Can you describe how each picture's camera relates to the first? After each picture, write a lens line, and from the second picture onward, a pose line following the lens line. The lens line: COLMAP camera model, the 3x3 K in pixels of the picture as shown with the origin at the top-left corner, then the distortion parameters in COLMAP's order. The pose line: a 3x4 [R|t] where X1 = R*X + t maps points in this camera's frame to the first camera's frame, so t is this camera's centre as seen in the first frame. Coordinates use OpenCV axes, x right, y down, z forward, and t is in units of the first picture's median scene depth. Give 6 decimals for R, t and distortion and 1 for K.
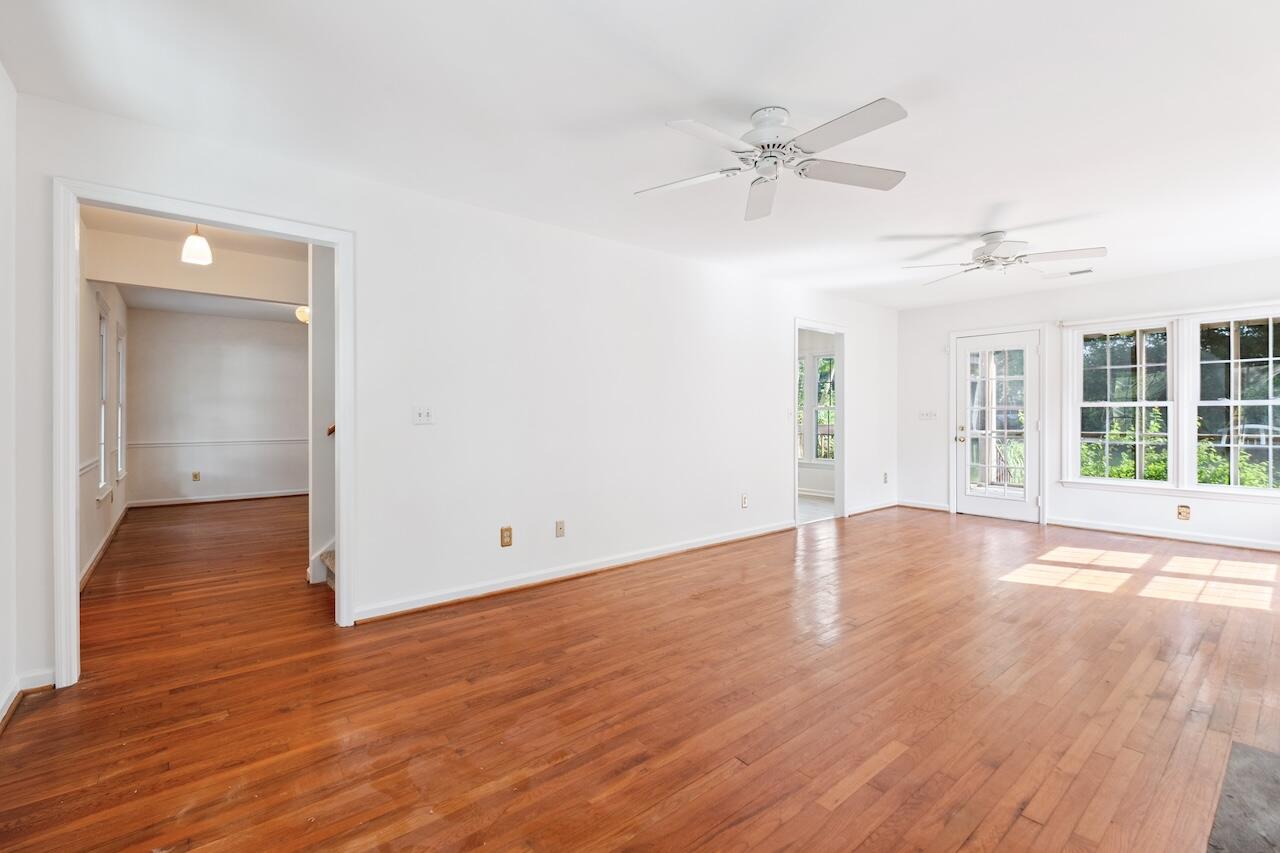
lens RADIAL K [[554.0, 0, 640.8], [0, 554.0, 429.5], [0, 0, 1]] dist [-0.004039, -0.000784]
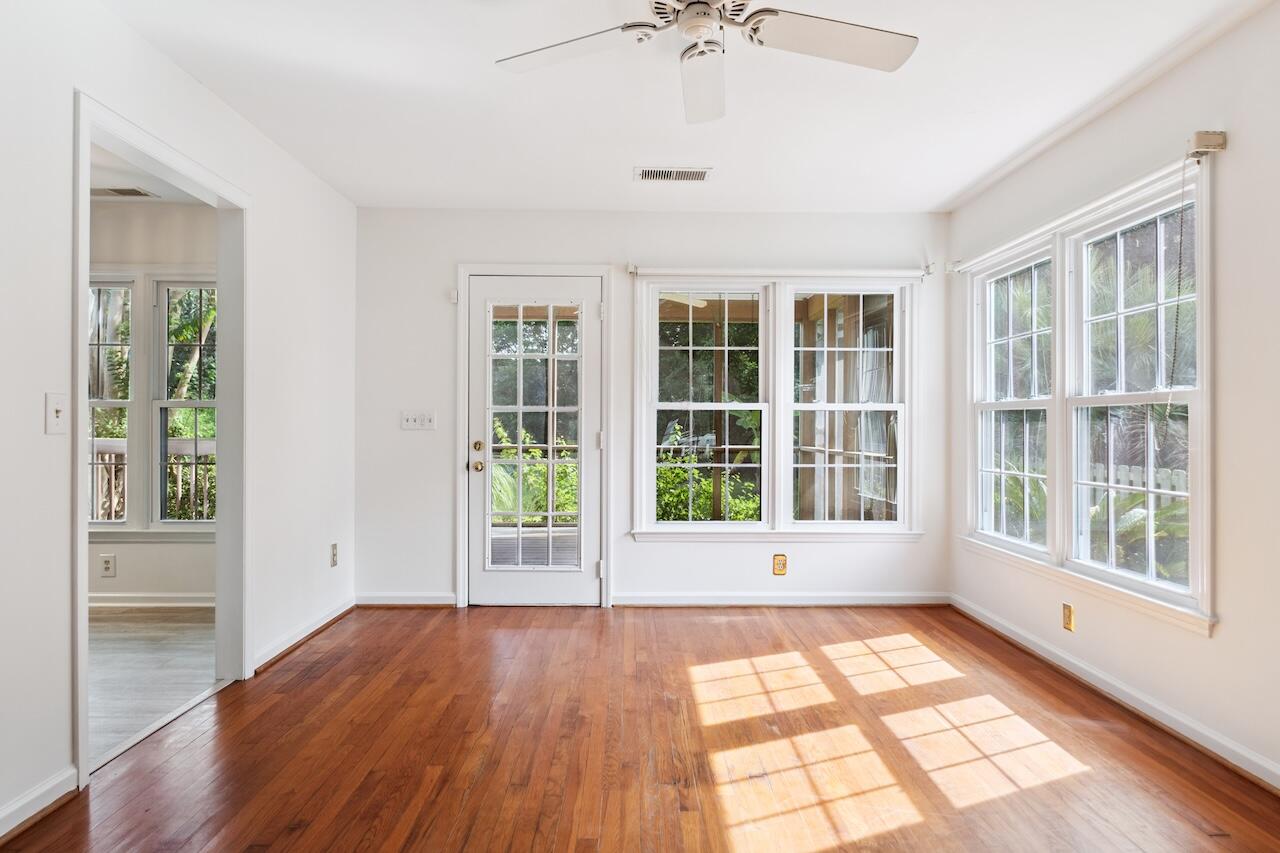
lens RADIAL K [[702.7, 0, 641.0], [0, 702.7, 416.2], [0, 0, 1]] dist [0.000068, -0.001020]
pose [[0.621803, 0.010787, 0.783100, 0.152394], [0.012849, 0.999630, -0.023972, -0.012962], [-0.783068, 0.024968, 0.621434, 0.468769]]
